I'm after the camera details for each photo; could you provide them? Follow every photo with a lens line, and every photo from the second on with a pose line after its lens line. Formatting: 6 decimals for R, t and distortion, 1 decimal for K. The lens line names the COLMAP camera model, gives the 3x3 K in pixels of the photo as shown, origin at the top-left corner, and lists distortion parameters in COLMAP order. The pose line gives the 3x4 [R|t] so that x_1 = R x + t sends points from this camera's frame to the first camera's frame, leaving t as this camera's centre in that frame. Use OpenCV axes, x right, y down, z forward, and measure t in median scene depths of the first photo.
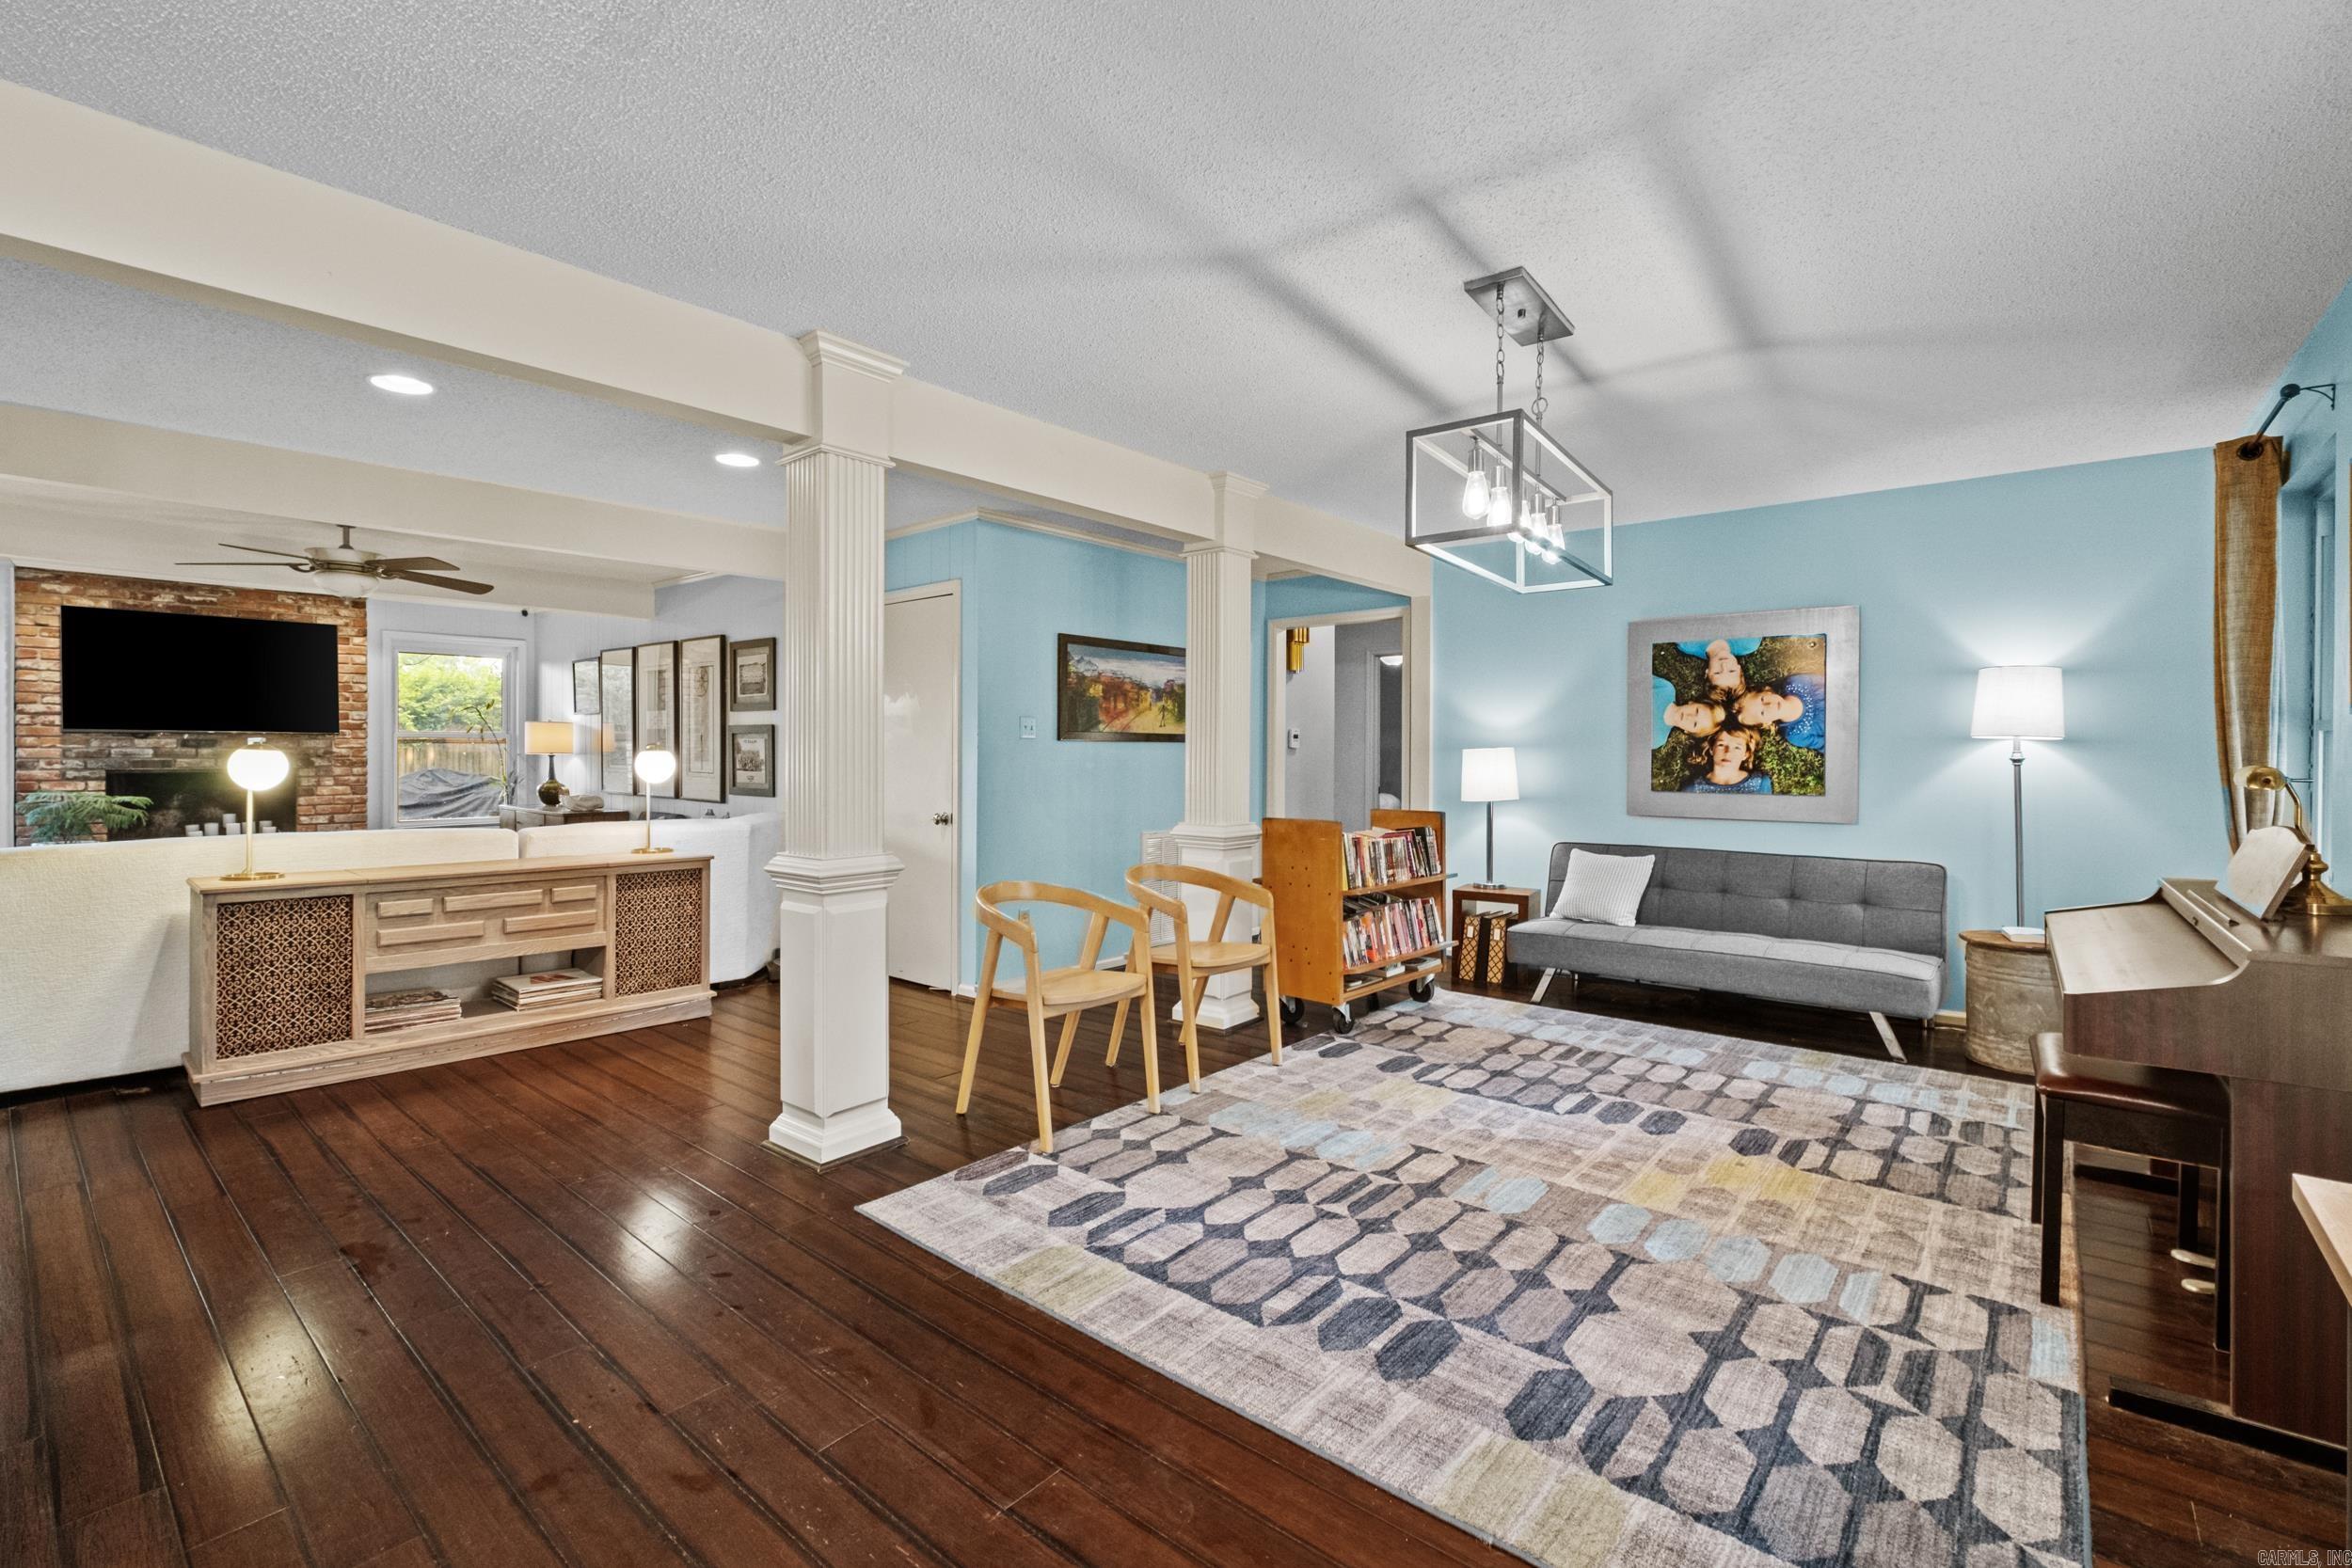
lens RADIAL K [[1029.5, 0, 1166.7], [0, 1029.5, 757.0], [0, 0, 1]] dist [-0.008612, -0.000128]
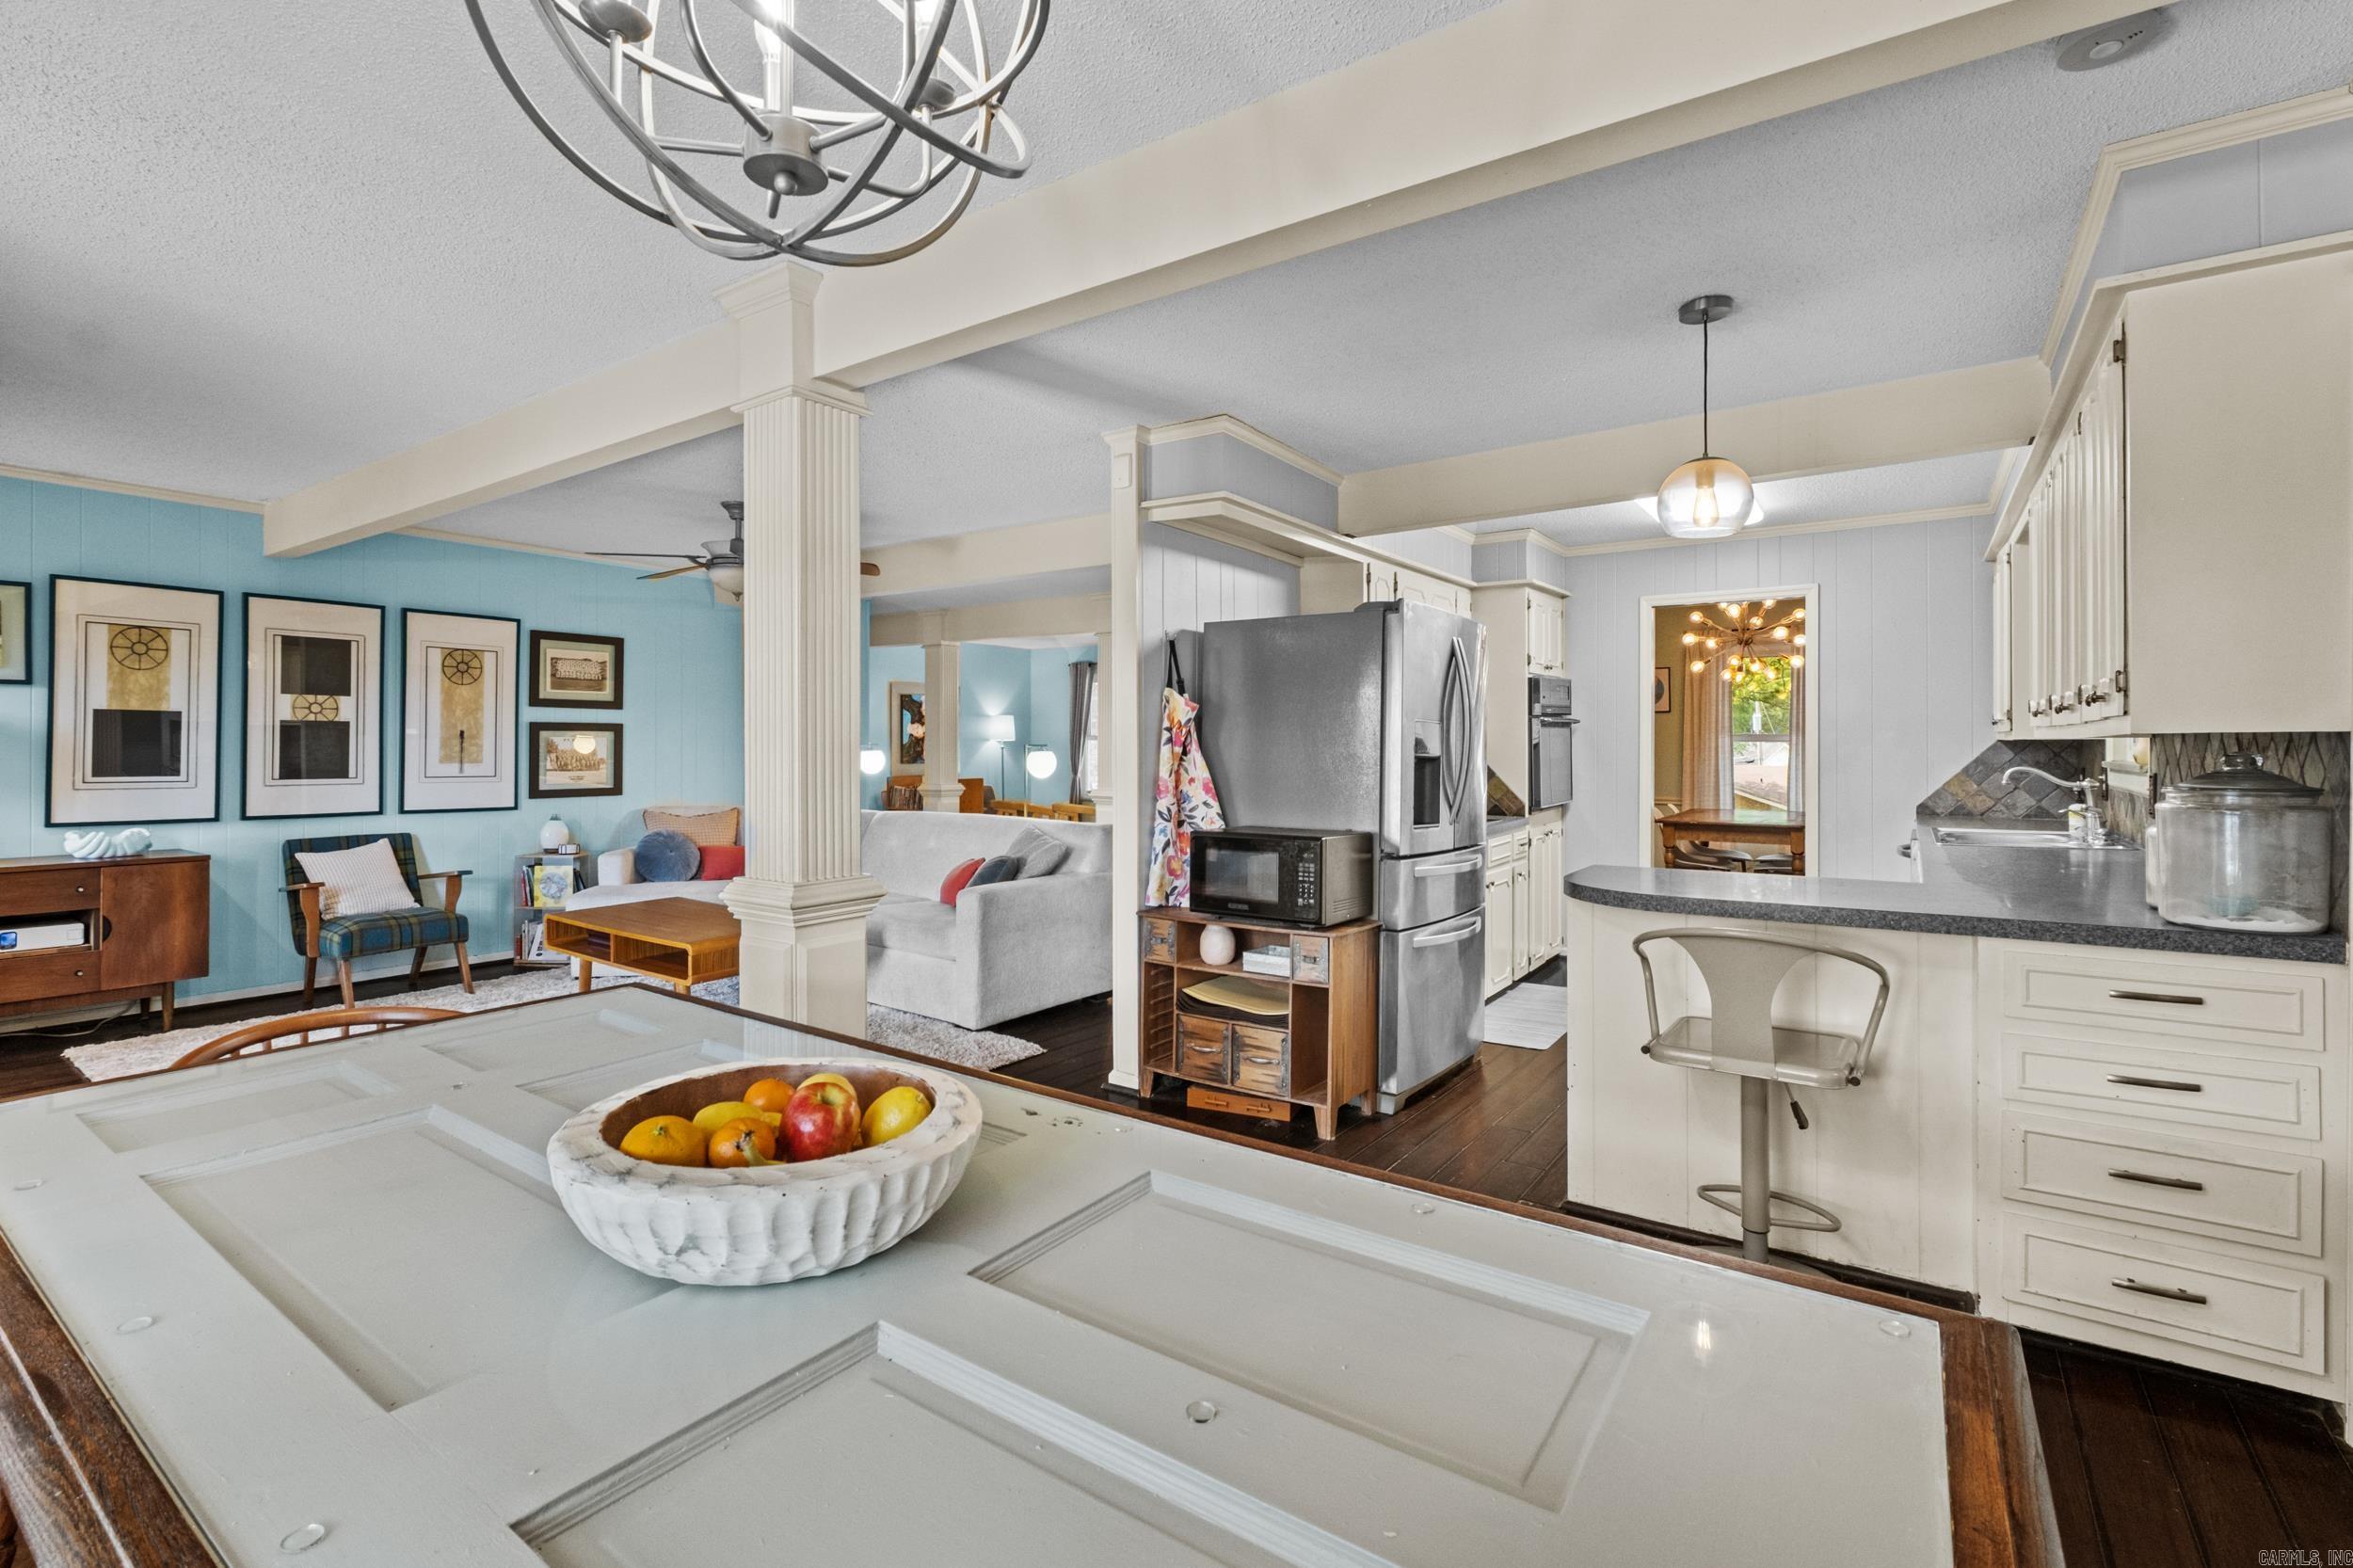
lens RADIAL K [[1065.7, 0, 1136.1], [0, 1065.7, 744.6], [0, 0, 1]] dist [-0.001858, -0.000388]
pose [[-0.072785, -0.006560, 0.997326, -2.407095], [0.002454, 0.999974, 0.006757, -0.027220], [-0.997345, 0.002939, -0.072767, 0.931019]]
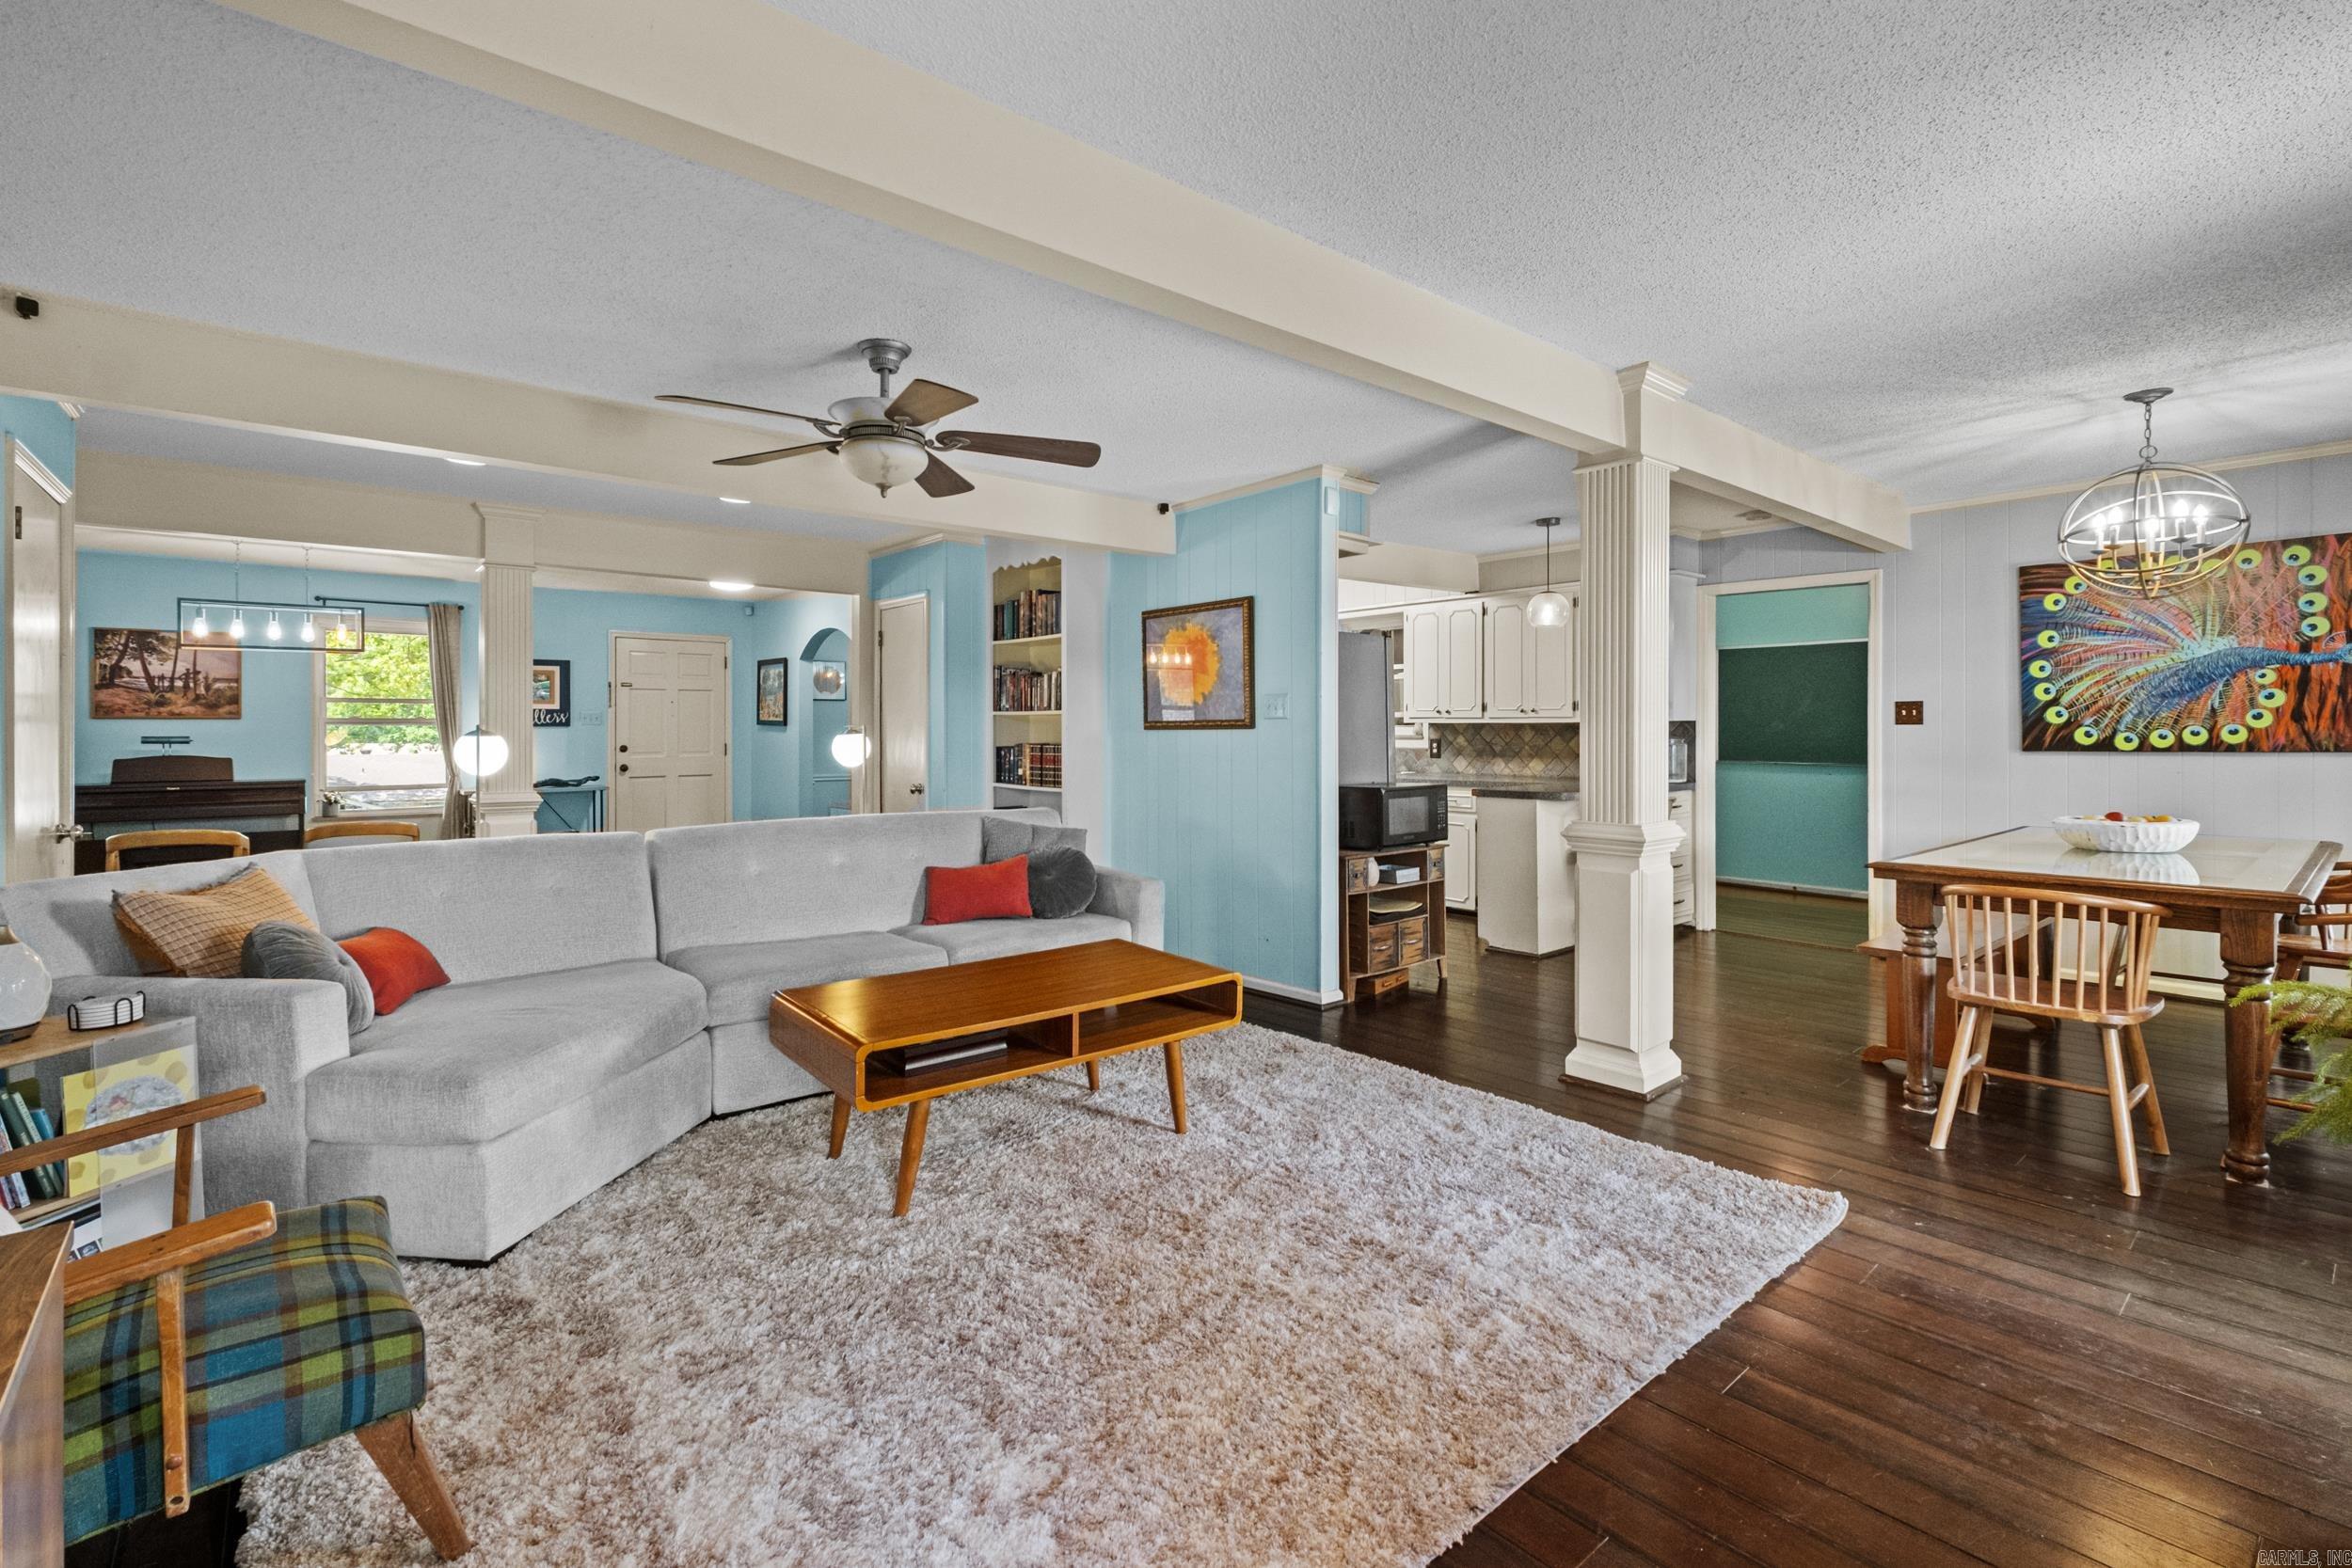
lens RADIAL K [[1054.3, 0, 1173.9], [0, 1054.3, 738.9], [0, 0, 1]] dist [-0.006569, -0.001048]
pose [[-0.986739, -0.004611, 0.162252, -1.415964], [-0.002644, 0.999920, 0.012339, -0.017808], [-0.162296, 0.011746, -0.986672, 2.114148]]
